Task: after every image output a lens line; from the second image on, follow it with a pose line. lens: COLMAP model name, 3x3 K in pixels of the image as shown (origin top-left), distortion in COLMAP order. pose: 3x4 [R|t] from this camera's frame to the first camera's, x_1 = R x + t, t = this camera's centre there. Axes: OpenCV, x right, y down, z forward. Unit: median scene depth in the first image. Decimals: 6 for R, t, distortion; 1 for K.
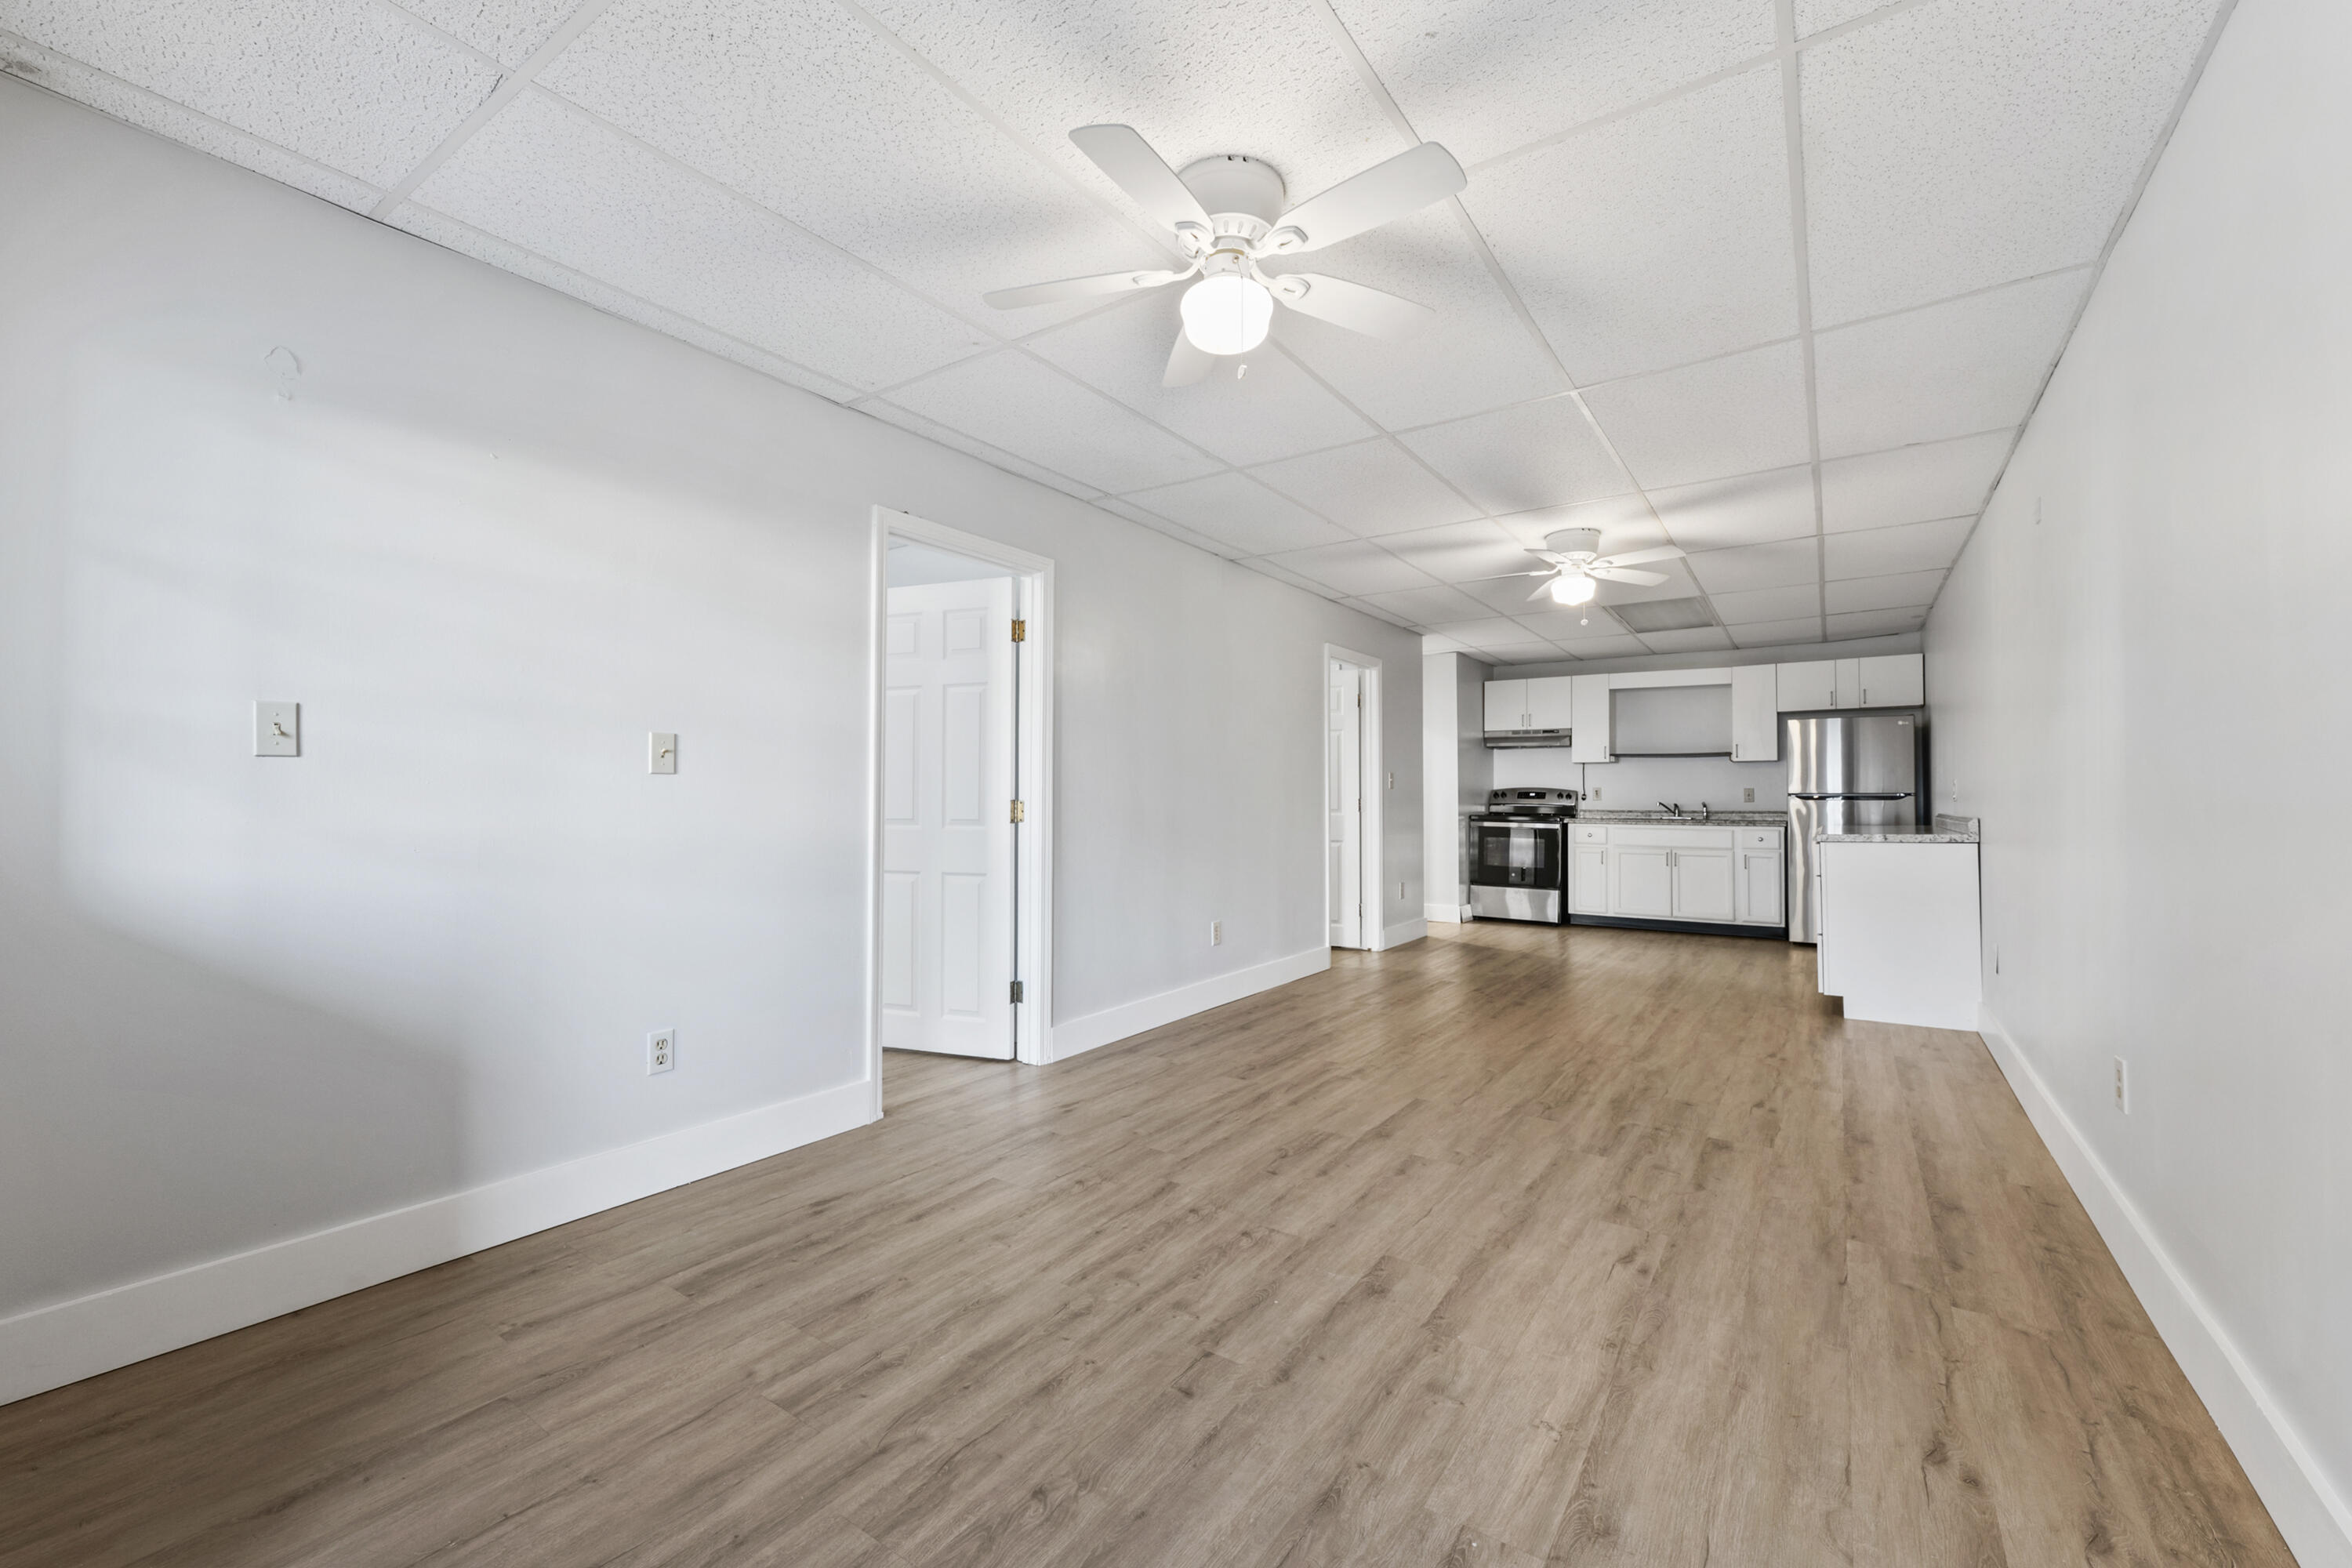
lens RADIAL K [[970.0, 0, 1167.3], [0, 970.0, 806.7], [0, 0, 1]] dist [-0.005281, 0.000583]
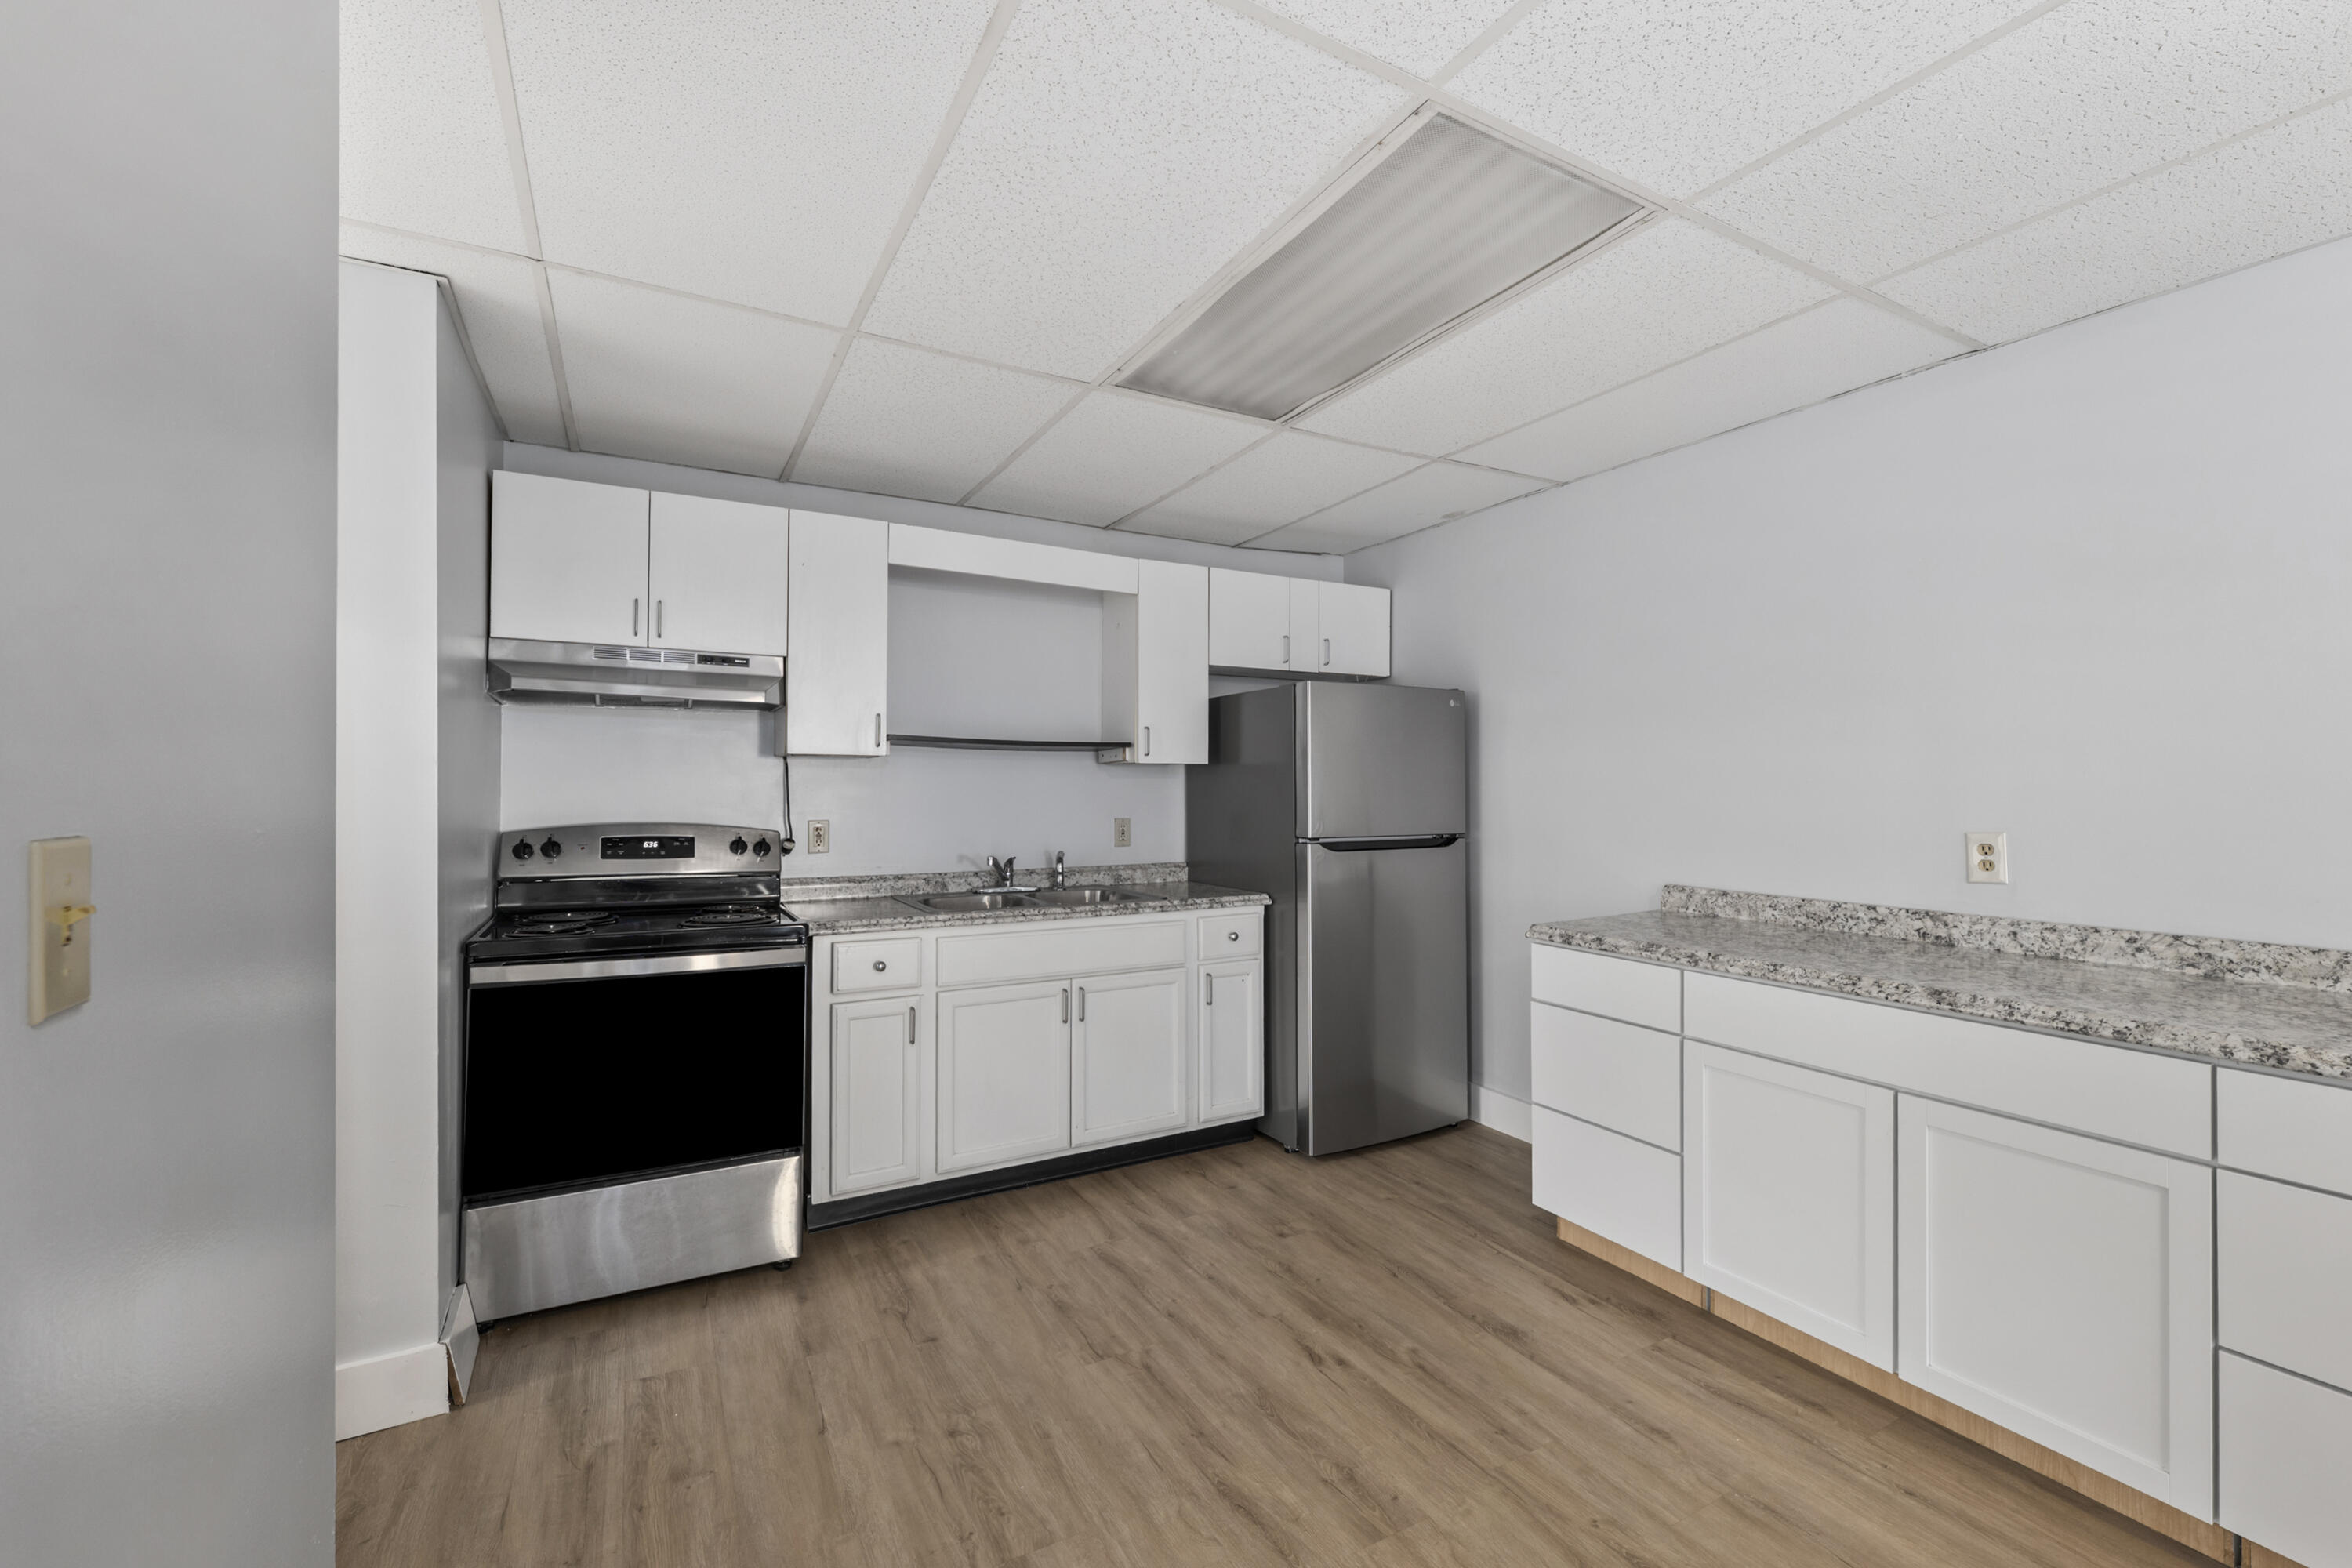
lens RADIAL K [[970.0, 0, 1182.8], [0, 970.0, 774.2], [0, 0, 1]] dist [-0.005281, 0.000583]
pose [[0.439844, 0.012437, 0.897988, 0.188260], [0.004255, 0.999864, -0.015932, -0.036609], [-0.898064, 0.010829, 0.439731, 0.823288]]
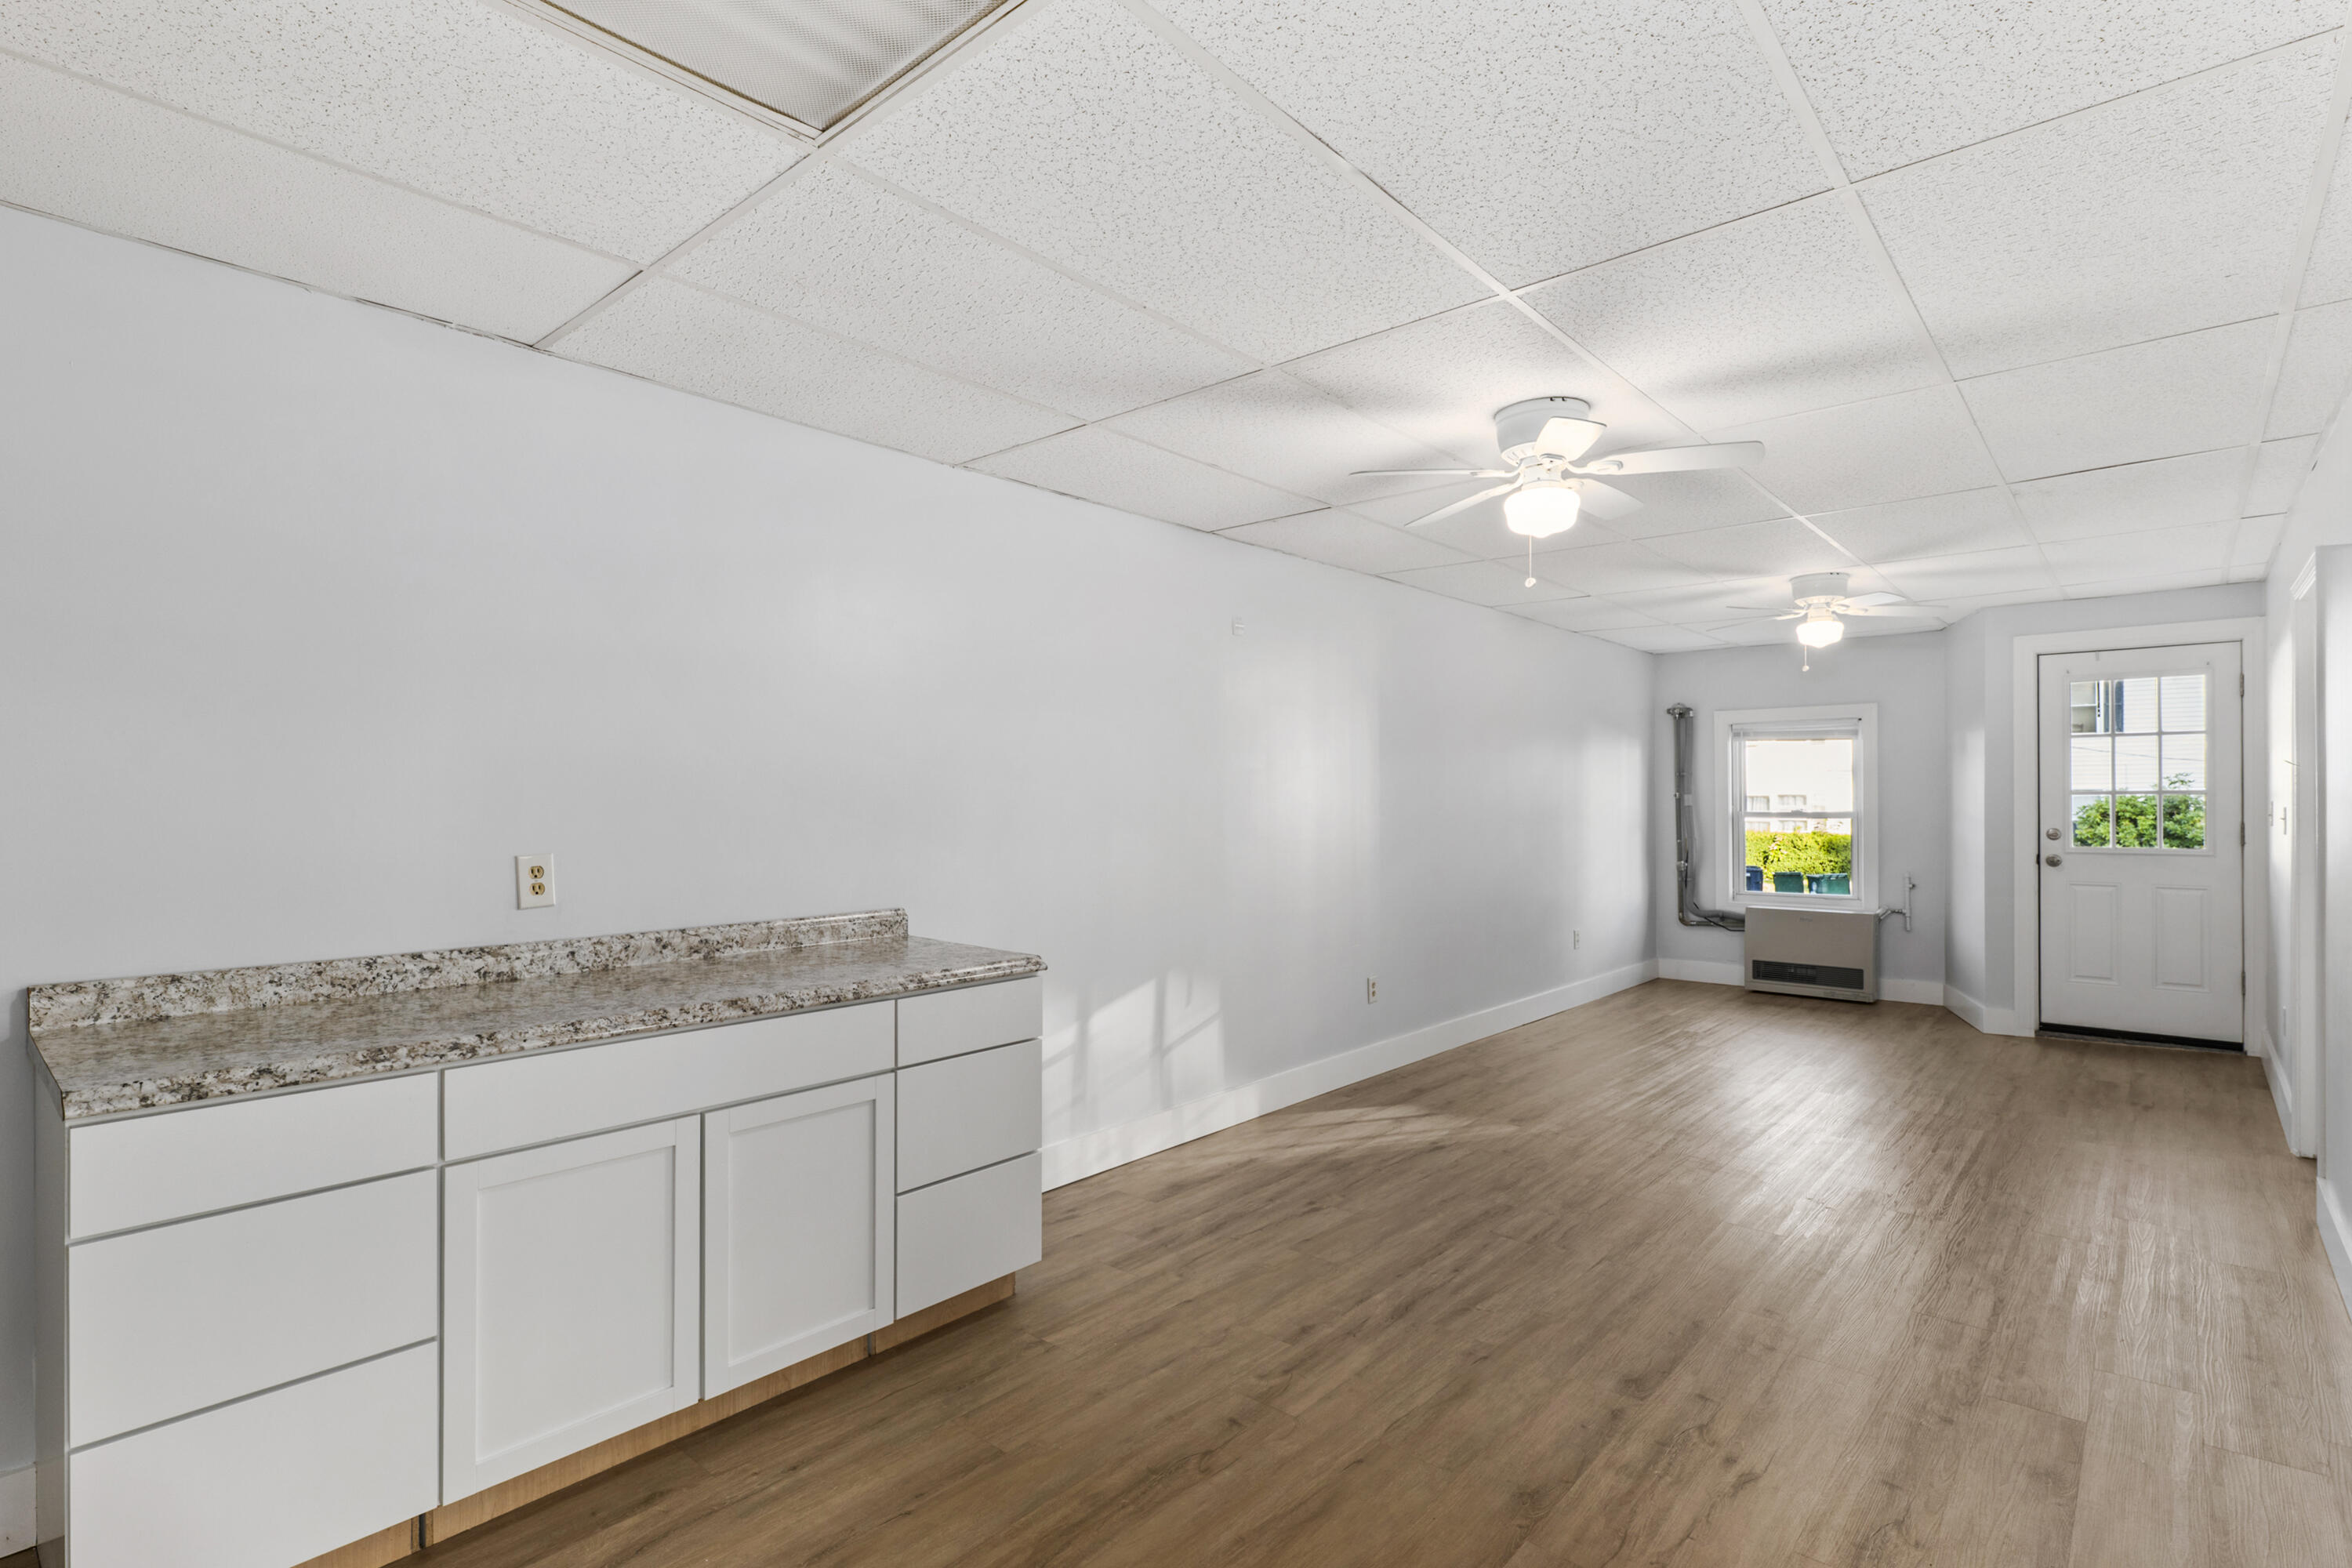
lens RADIAL K [[1126.4, 0, 1165.2], [0, 1126.4, 796.2], [0, 0, 1]] dist [-0.005158, 0.000488]
pose [[-0.992709, 0.007316, 0.120310, 0.353069], [0.007553, 0.999970, 0.001516, -0.038784], [-0.120295, 0.002414, -0.992735, 1.055501]]
